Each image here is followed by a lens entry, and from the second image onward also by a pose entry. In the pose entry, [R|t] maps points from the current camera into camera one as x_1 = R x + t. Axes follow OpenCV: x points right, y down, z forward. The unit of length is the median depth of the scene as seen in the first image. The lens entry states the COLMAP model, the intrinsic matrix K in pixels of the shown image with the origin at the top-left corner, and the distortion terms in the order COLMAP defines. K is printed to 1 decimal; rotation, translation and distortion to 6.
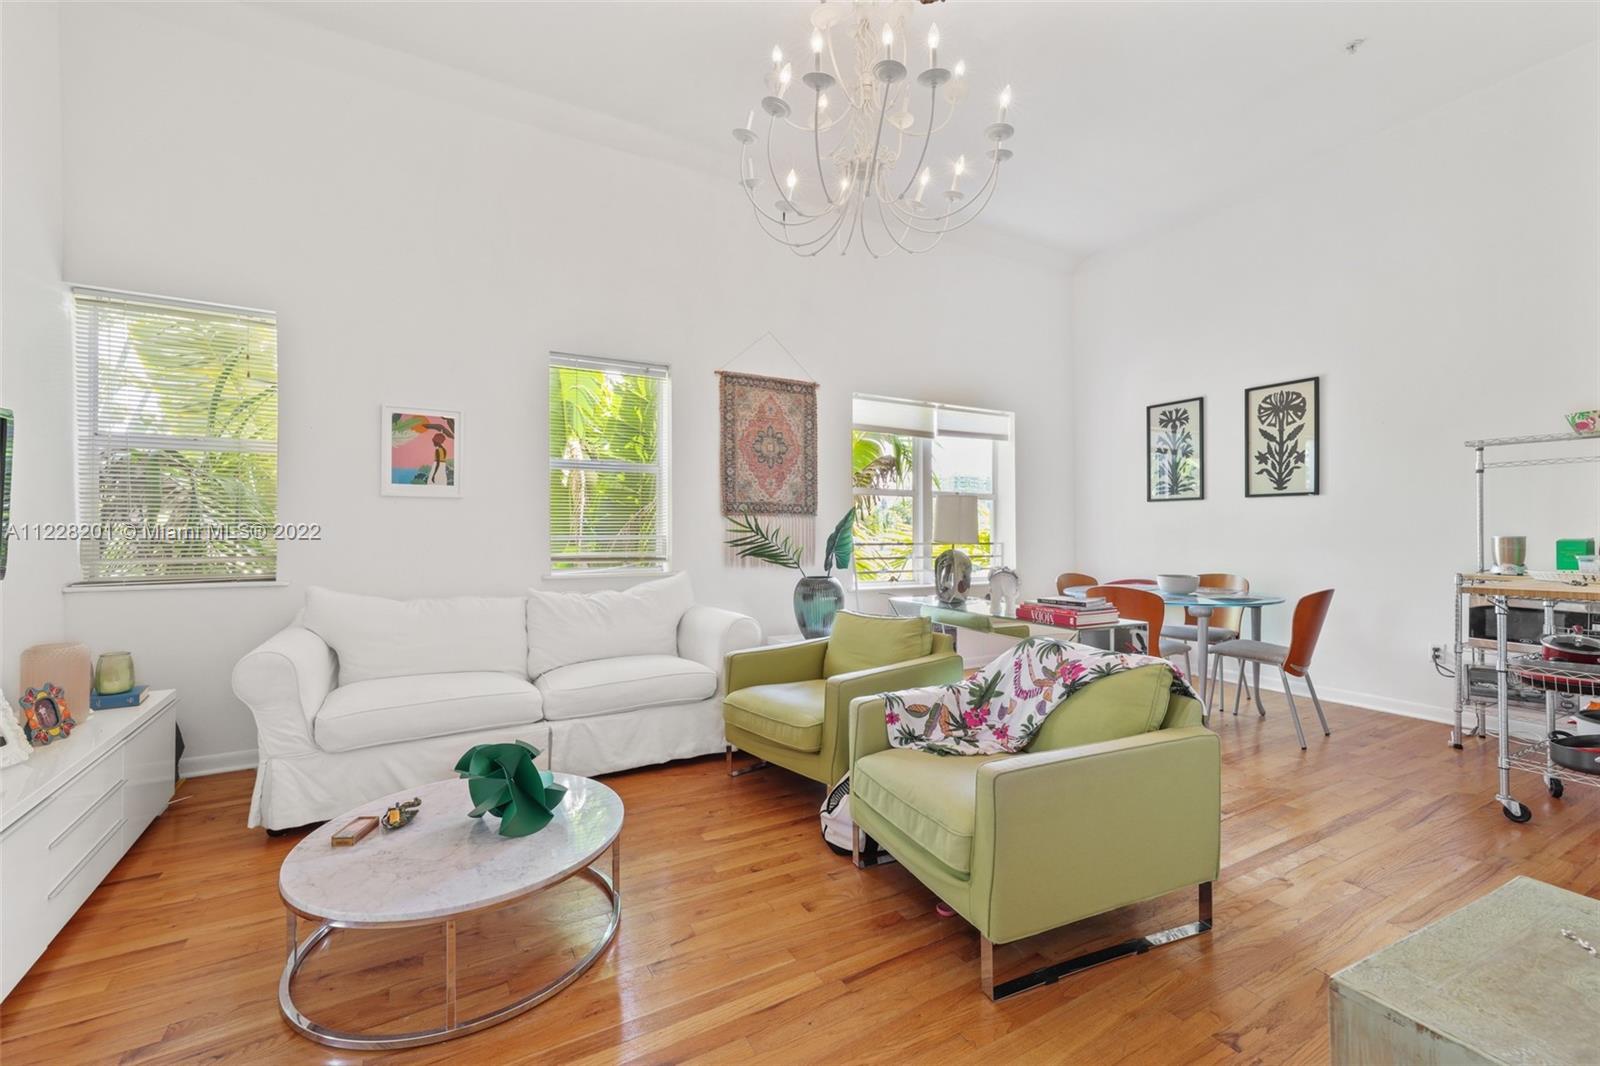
lens RADIAL K [[673.1, 0, 797.6], [0, 673.1, 527.8], [0, 0, 1]] dist [-0.003436, 0.008085]
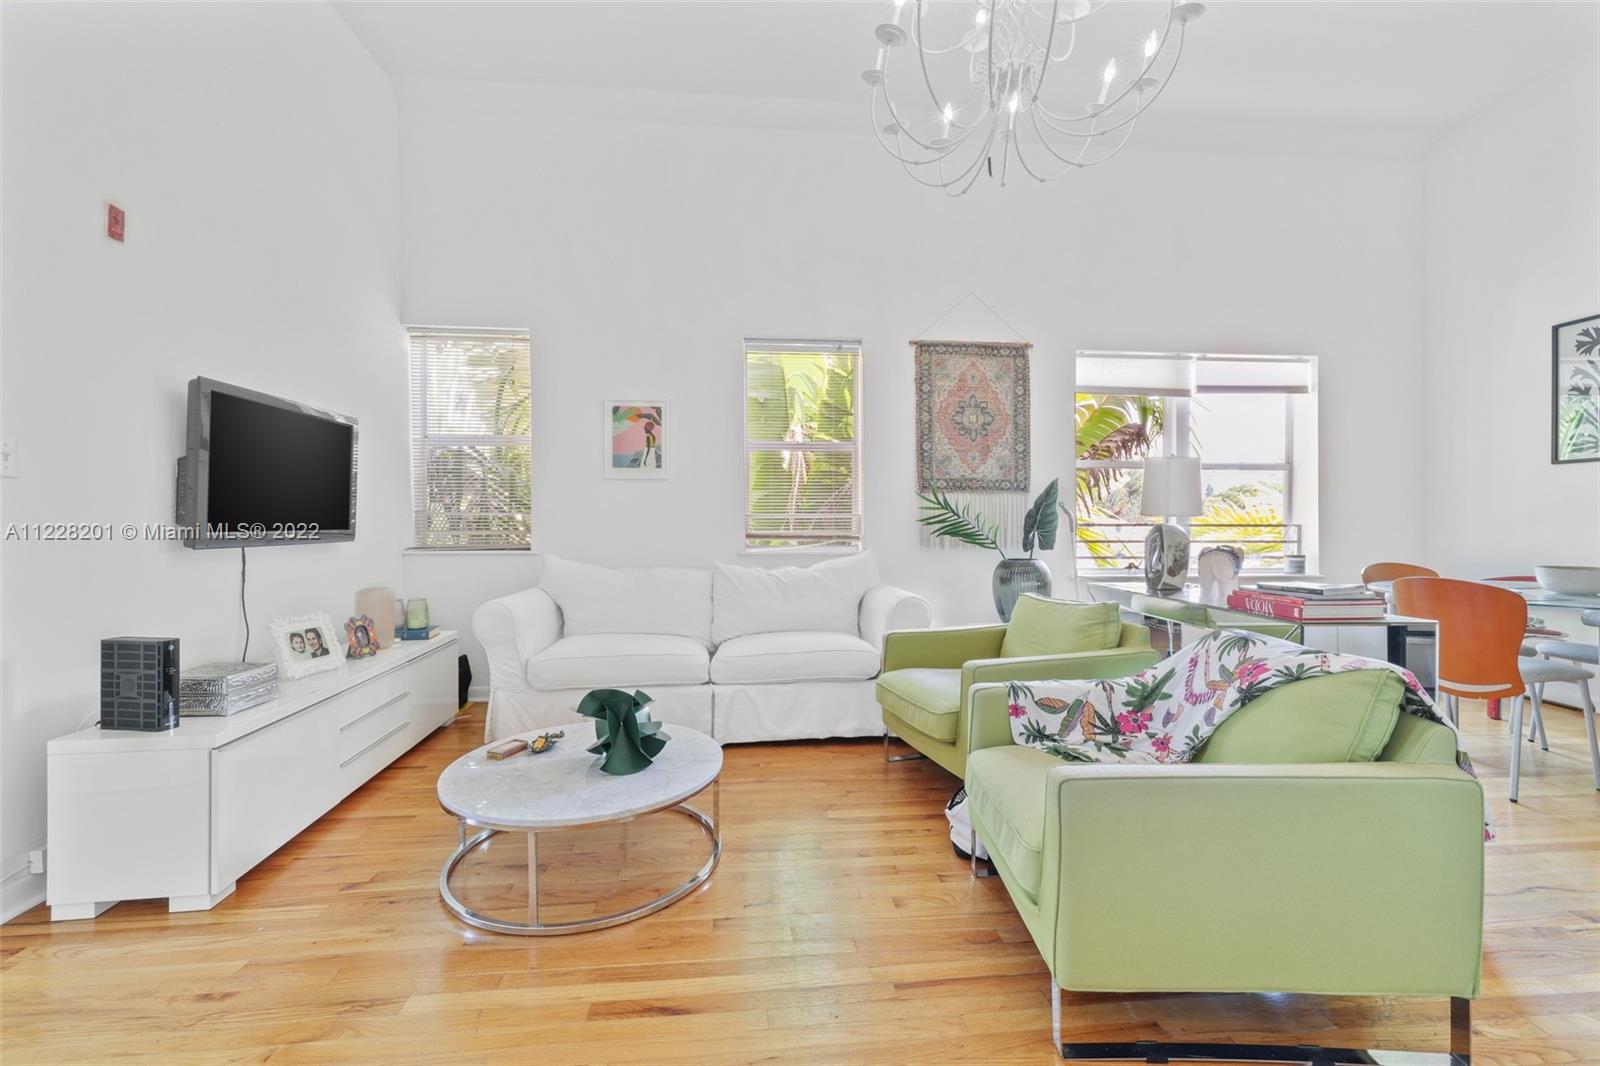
lens RADIAL K [[686.3, 0, 795.6], [0, 686.3, 528.1], [0, 0, 1]] dist [-0.002637, 0.006771]
pose [[0.913610, 0.000954, -0.406592, 0.123366], [0.003452, 0.999943, 0.010103, 0.020666], [0.406578, -0.010634, 0.913554, 0.044749]]
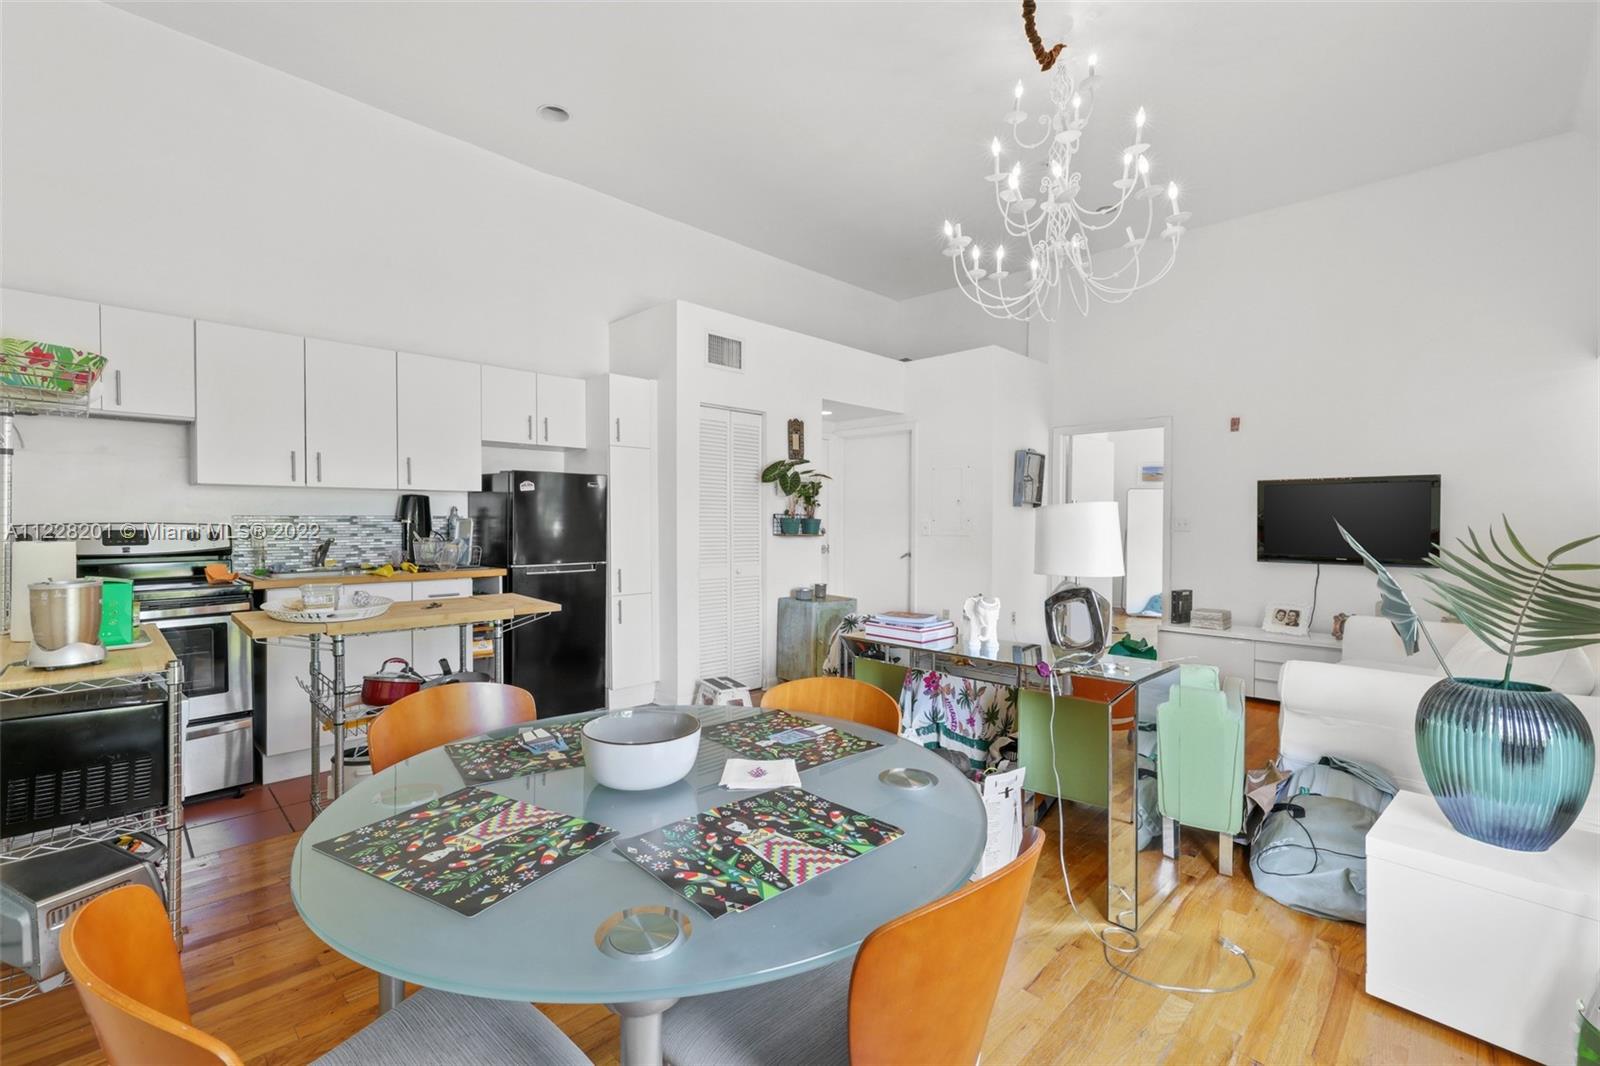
lens RADIAL K [[688.0, 0, 783.5], [0, 688.0, 531.2], [0, 0, 1]] dist [-0.001432, 0.000244]
pose [[-0.963543, 0.001064, -0.267550, 0.549272], [-0.003110, 0.999880, 0.015176, -0.024522], [0.267534, 0.015454, -0.963424, 1.237620]]
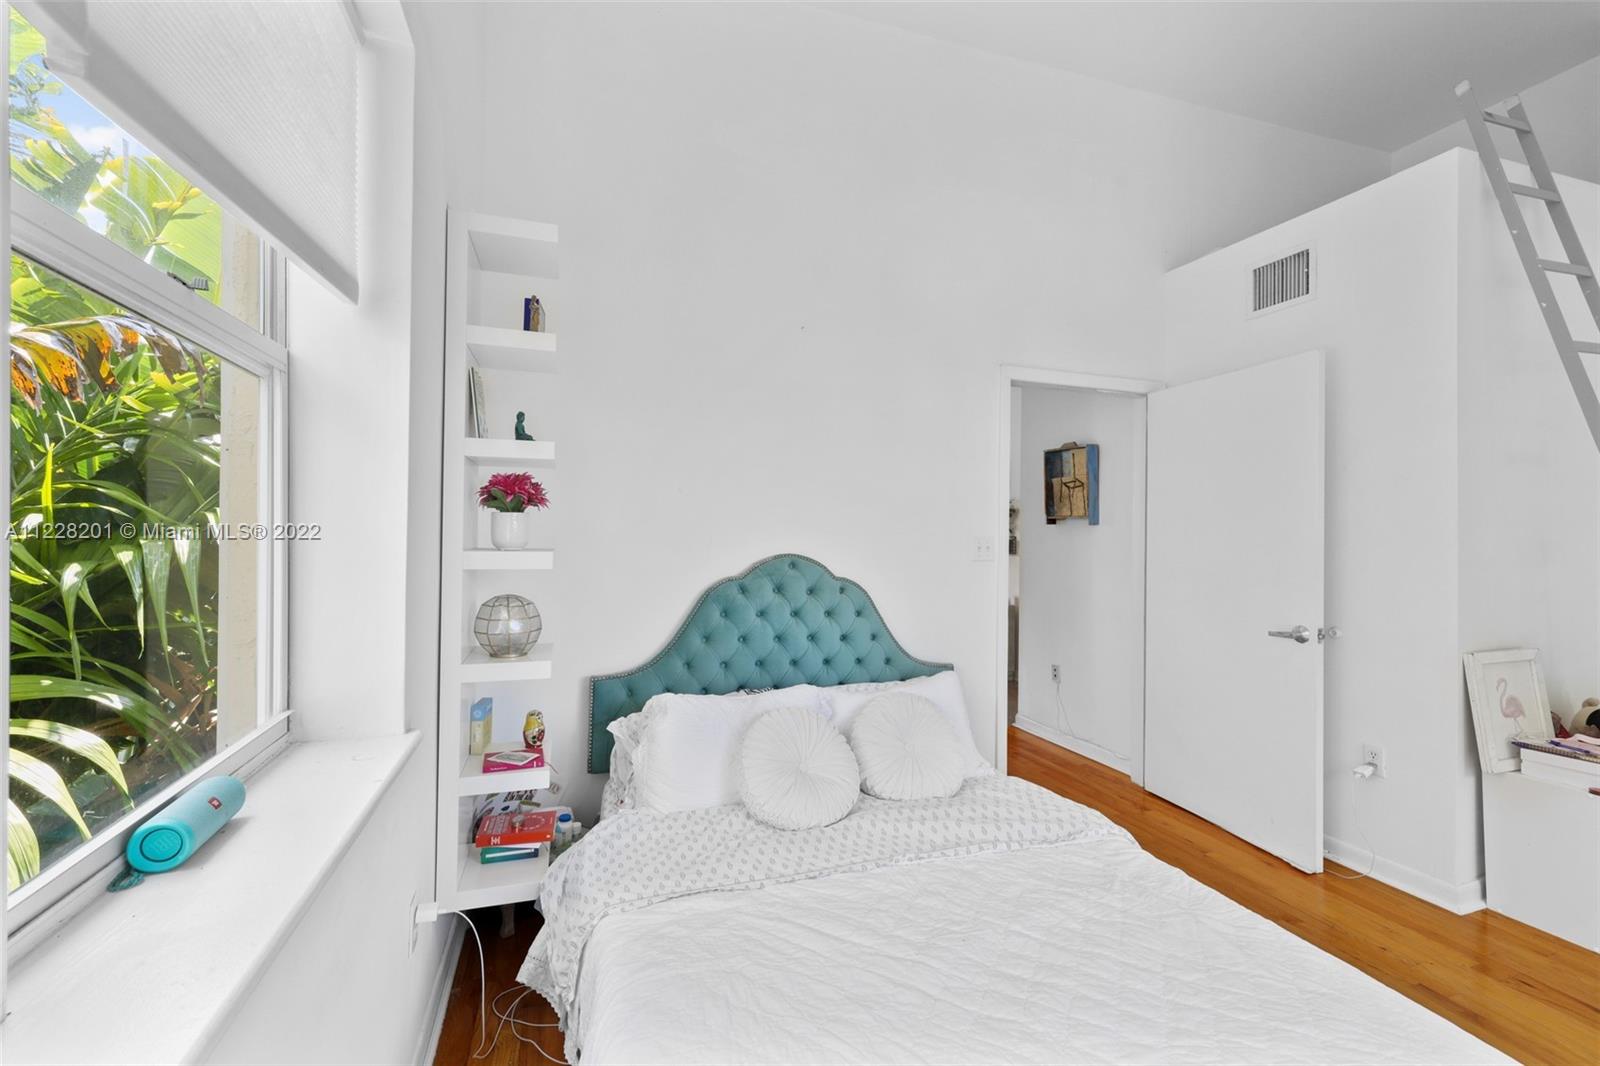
lens RADIAL K [[673.1, 0, 797.6], [0, 673.1, 527.8], [0, 0, 1]] dist [-0.003436, 0.008085]
pose [[0.179985, 0.009589, 0.983623, -1.237962], [-0.014355, 0.999872, -0.007120, -0.035510], [-0.983565, -0.012838, 0.180100, 0.284896]]
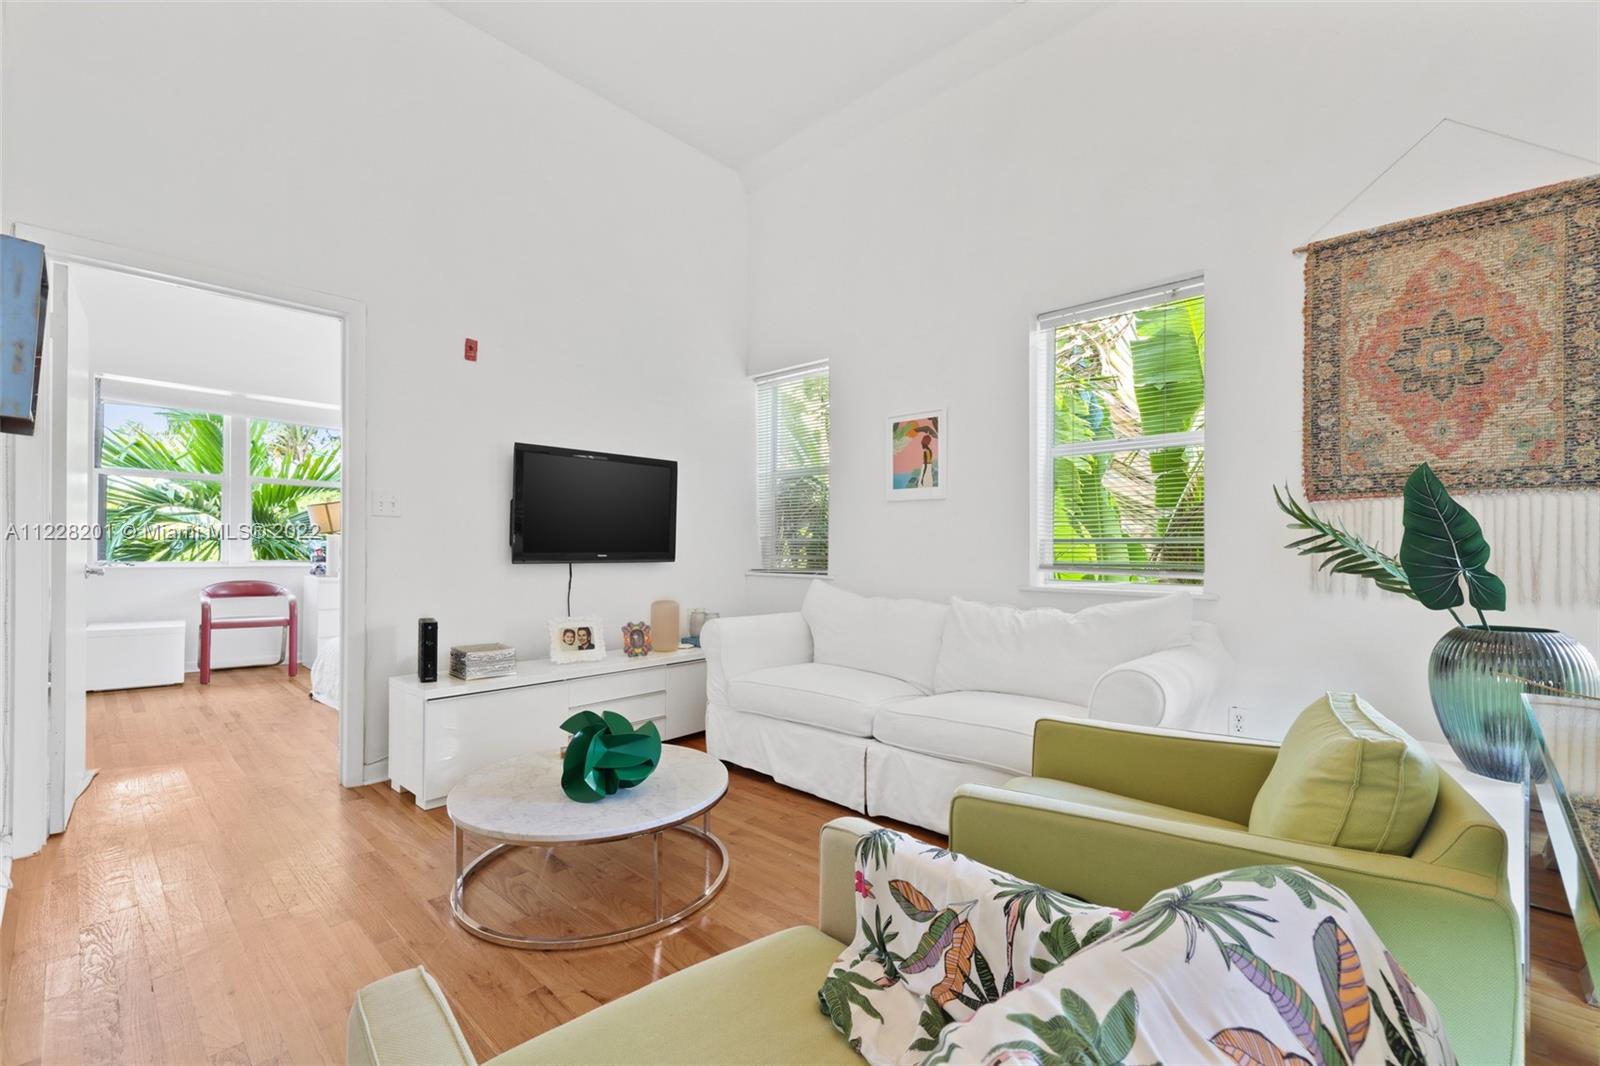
lens RADIAL K [[684.2, 0, 801.4], [0, 684.2, 549.2], [0, 0, 1]] dist [-0.007651, 0.008859]
pose [[0.301104, 0.000359, -0.953591, 0.303238], [-0.004830, 0.999988, -0.001149, 0.024414], [0.953579, 0.004952, 0.301102, 0.420537]]
